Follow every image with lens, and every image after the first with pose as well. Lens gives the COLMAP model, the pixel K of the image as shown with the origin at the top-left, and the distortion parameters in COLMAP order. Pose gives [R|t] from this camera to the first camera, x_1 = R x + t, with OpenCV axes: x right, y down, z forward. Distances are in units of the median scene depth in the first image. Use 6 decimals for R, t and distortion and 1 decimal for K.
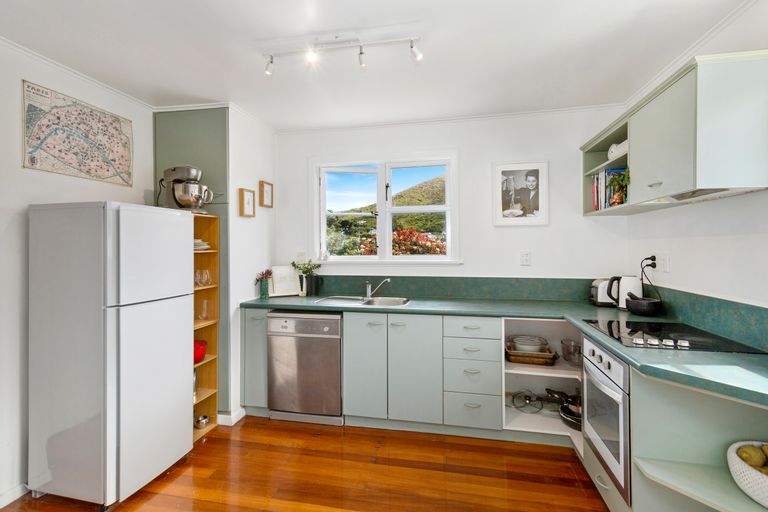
lens RADIAL K [[370.2, 0, 388.0], [0, 370.2, 248.9], [0, 0, 1]] dist [0.030007, -0.000672]
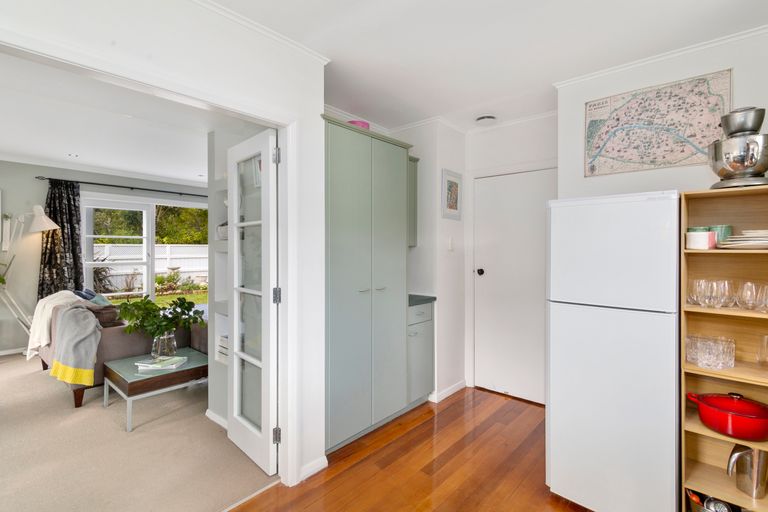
lens RADIAL K [[370.2, 0, 382.5], [0, 370.2, 250.2], [0, 0, 1]] dist [0.030007, -0.000672]
pose [[-0.483964, 0.014073, -0.874975, 0.295261], [-0.002810, 0.999841, 0.017635, -0.003970], [0.875083, 0.010993, -0.483847, 0.804063]]
